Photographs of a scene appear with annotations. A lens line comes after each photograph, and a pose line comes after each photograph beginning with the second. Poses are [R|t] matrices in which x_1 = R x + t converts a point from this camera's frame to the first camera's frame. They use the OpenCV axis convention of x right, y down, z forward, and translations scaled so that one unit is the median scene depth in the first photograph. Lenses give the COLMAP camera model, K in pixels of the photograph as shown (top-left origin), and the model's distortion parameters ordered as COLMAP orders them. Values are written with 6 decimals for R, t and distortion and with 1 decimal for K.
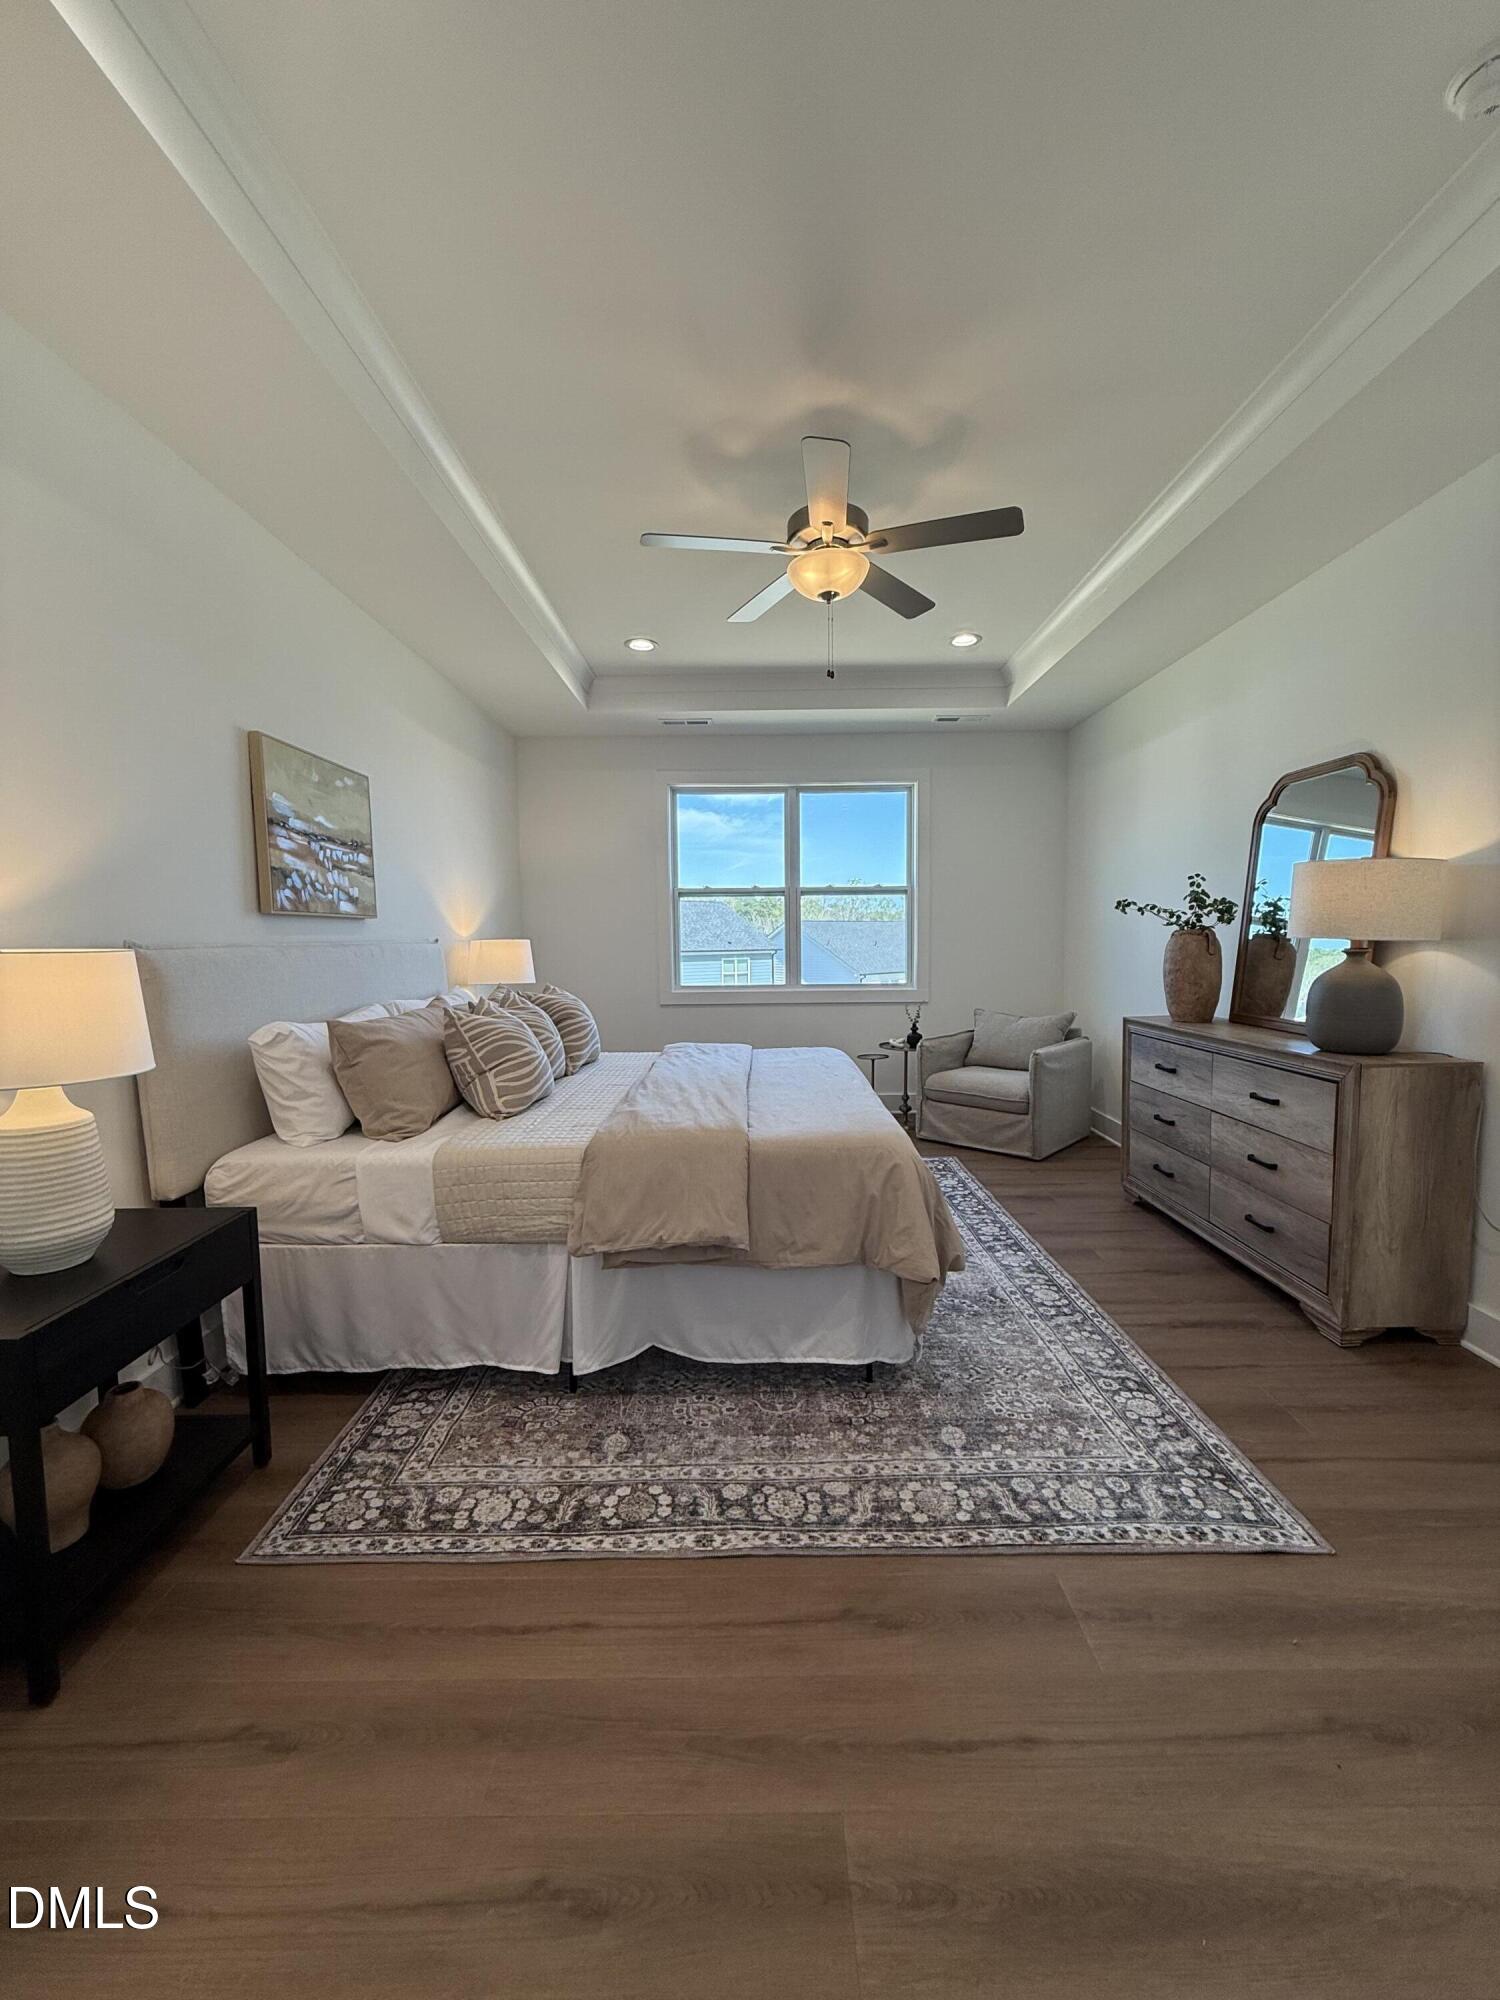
lens RADIAL K [[796.0, 0, 758.4], [0, 796.0, 1001.7], [0, 0, 1]] dist [0.000847, 0.000085]
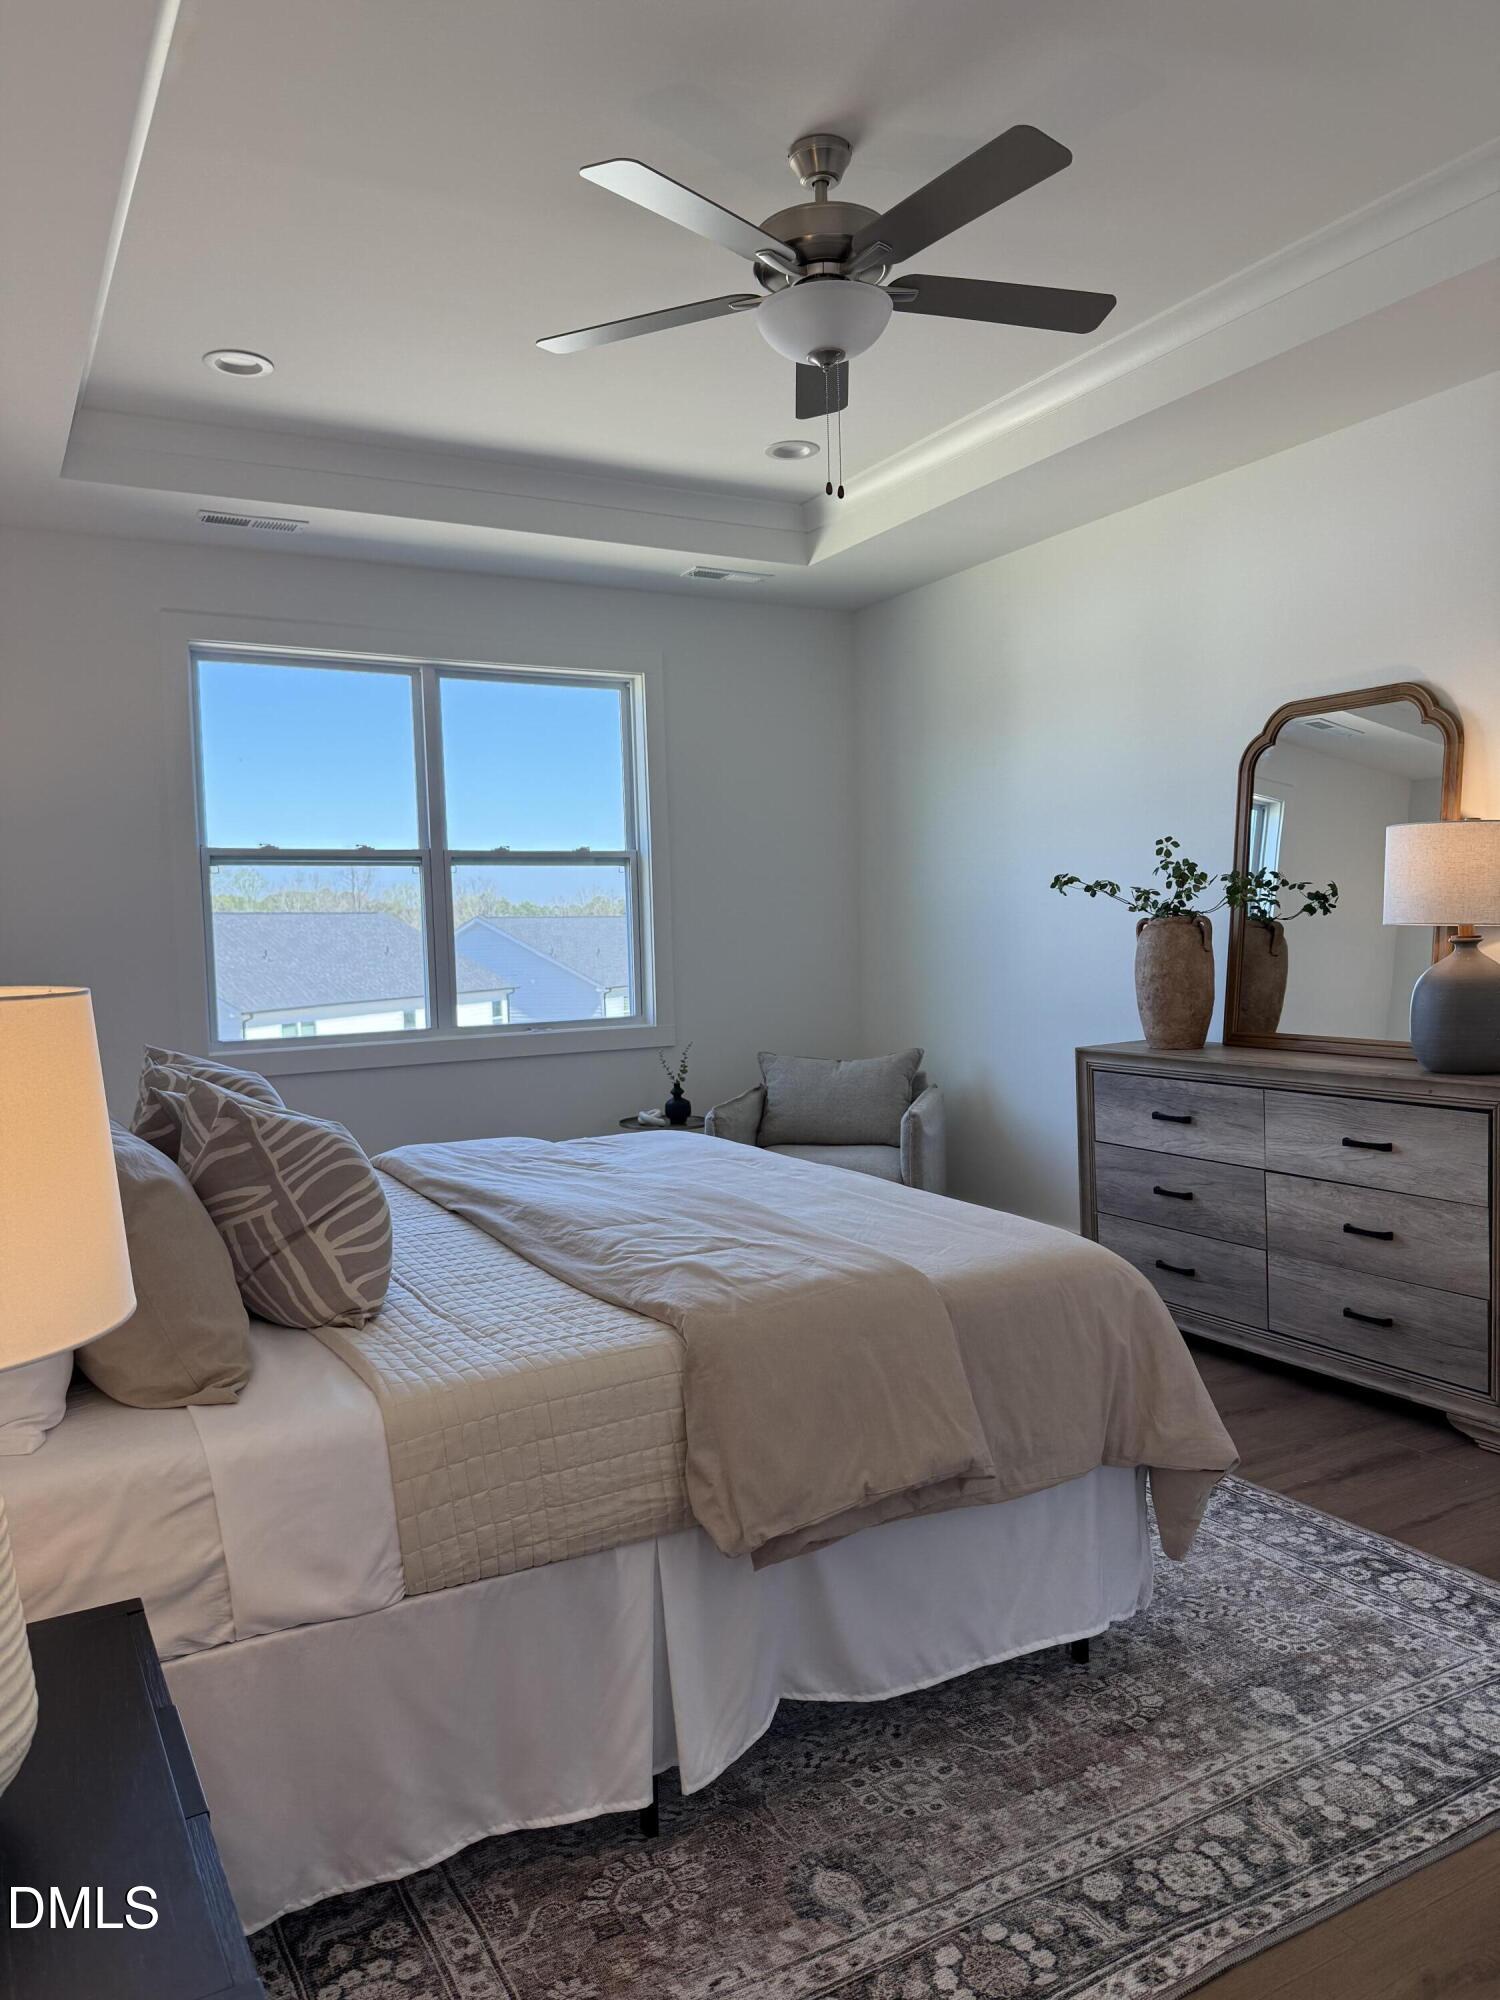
lens RADIAL K [[1405.6, 0, 756.4], [0, 1405.6, 1005.3], [0, 0, 1]] dist [0.044042, -0.047377]
pose [[0.875576, -0.041570, 0.481289, -0.606893], [0.058591, 0.998074, -0.020386, -0.015195], [-0.479515, 0.046049, 0.876325, 0.157255]]
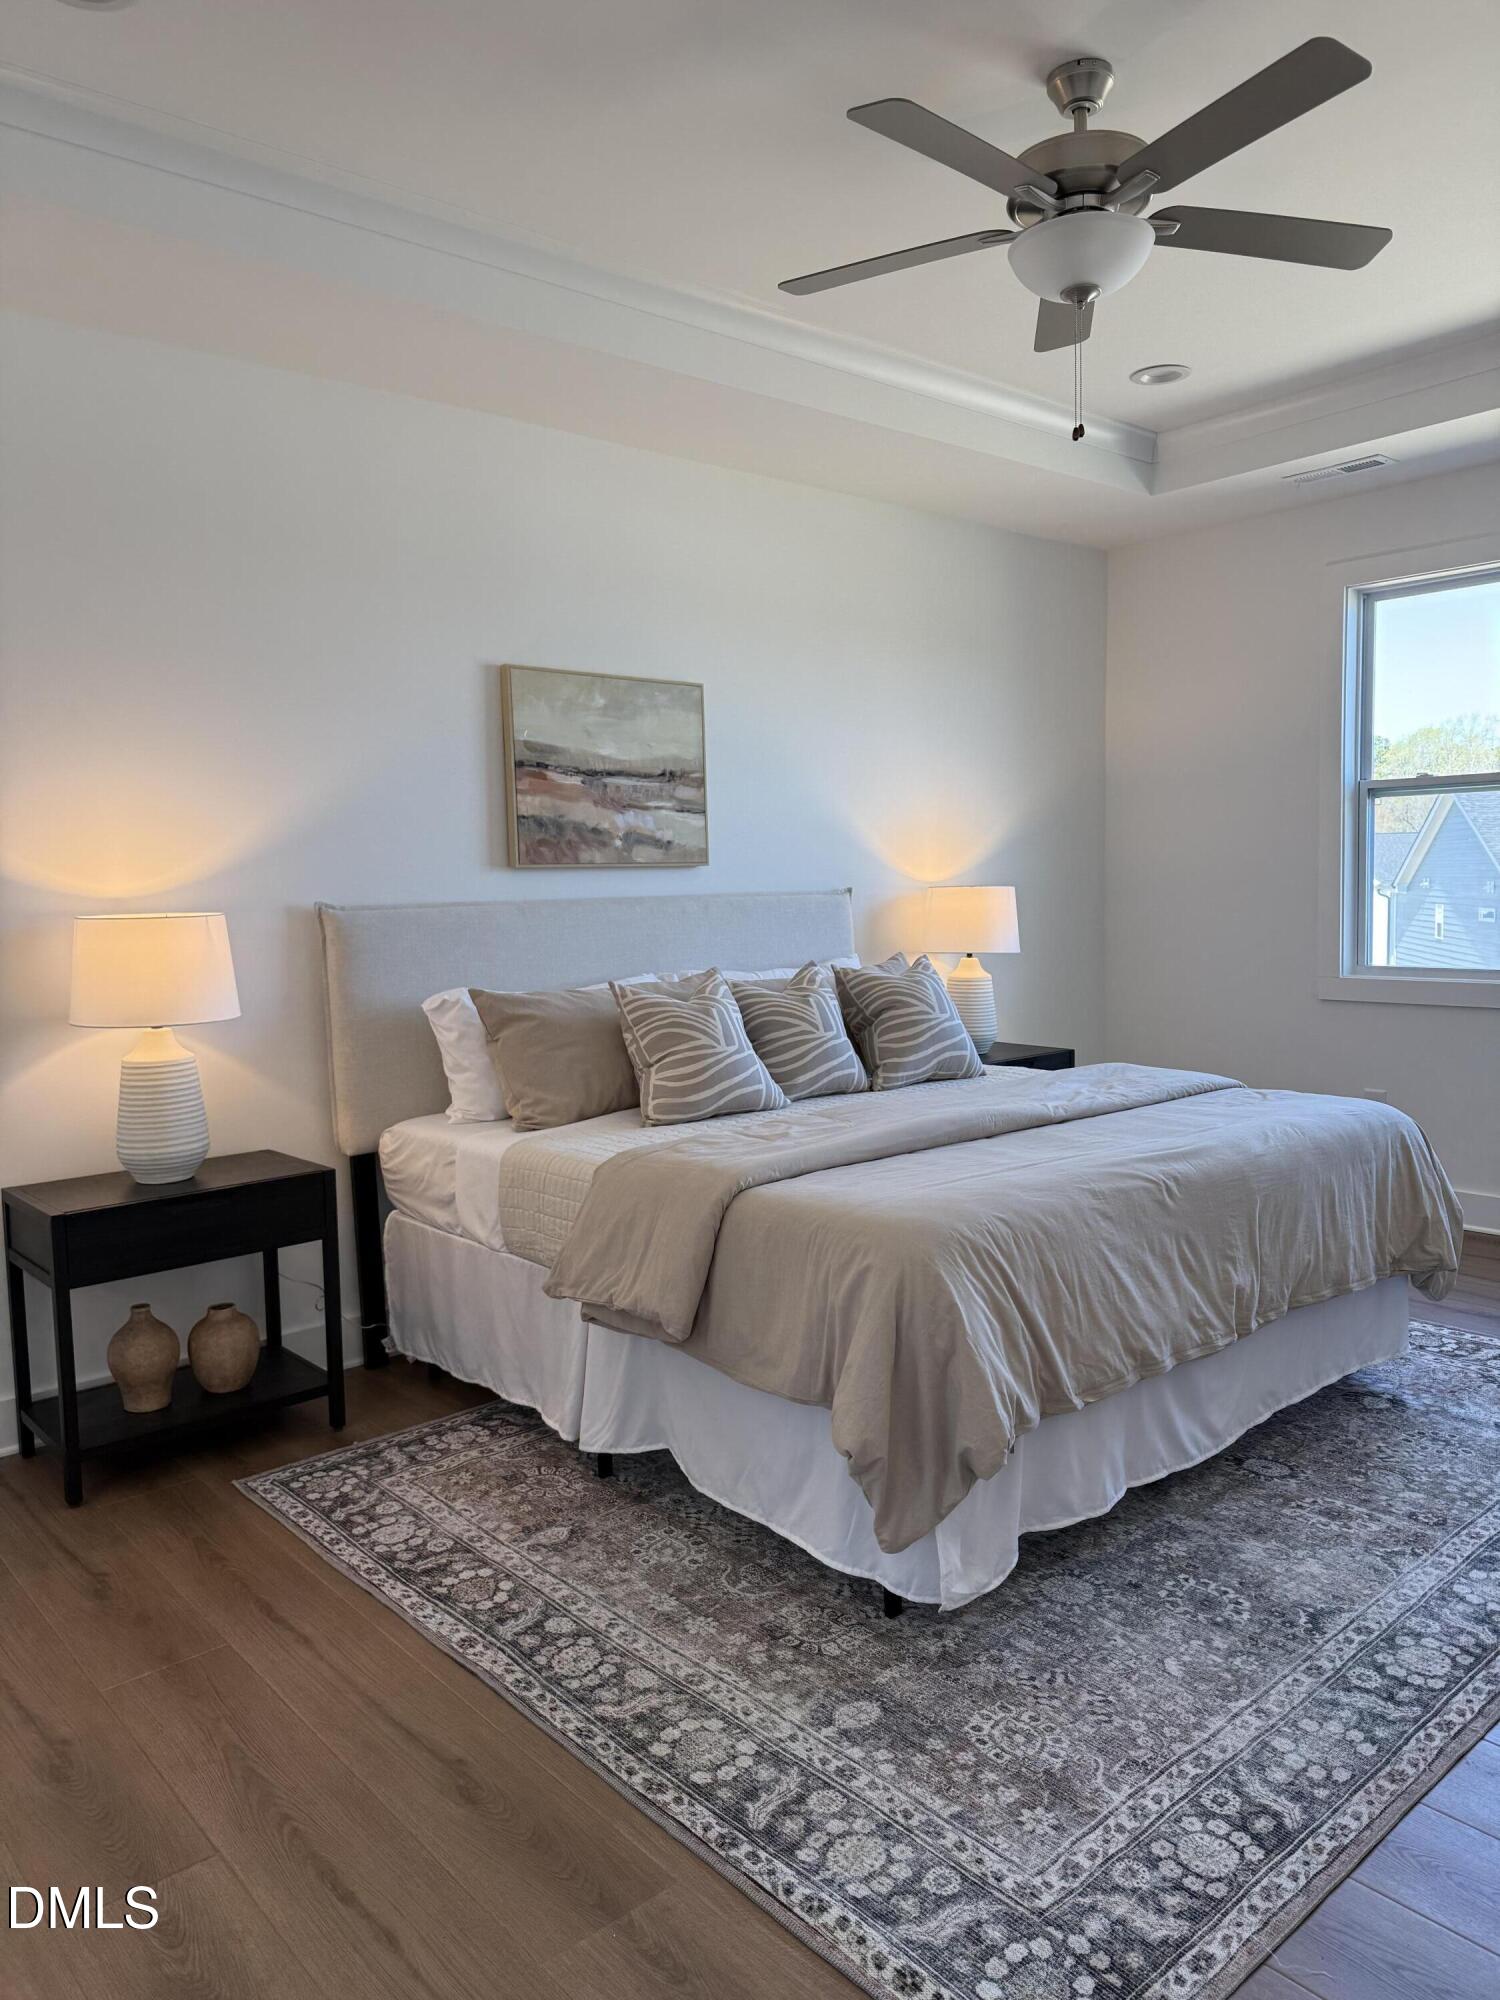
lens RADIAL K [[1427.4, 0, 759.8], [0, 1427.4, 967.9], [0, 0, 1]] dist [0.045241, -0.050951]
pose [[0.654792, 0.044408, -0.754504, 0.945865], [-0.044795, 0.998798, 0.019911, -0.049633], [0.754481, 0.020761, 0.655994, 0.182982]]
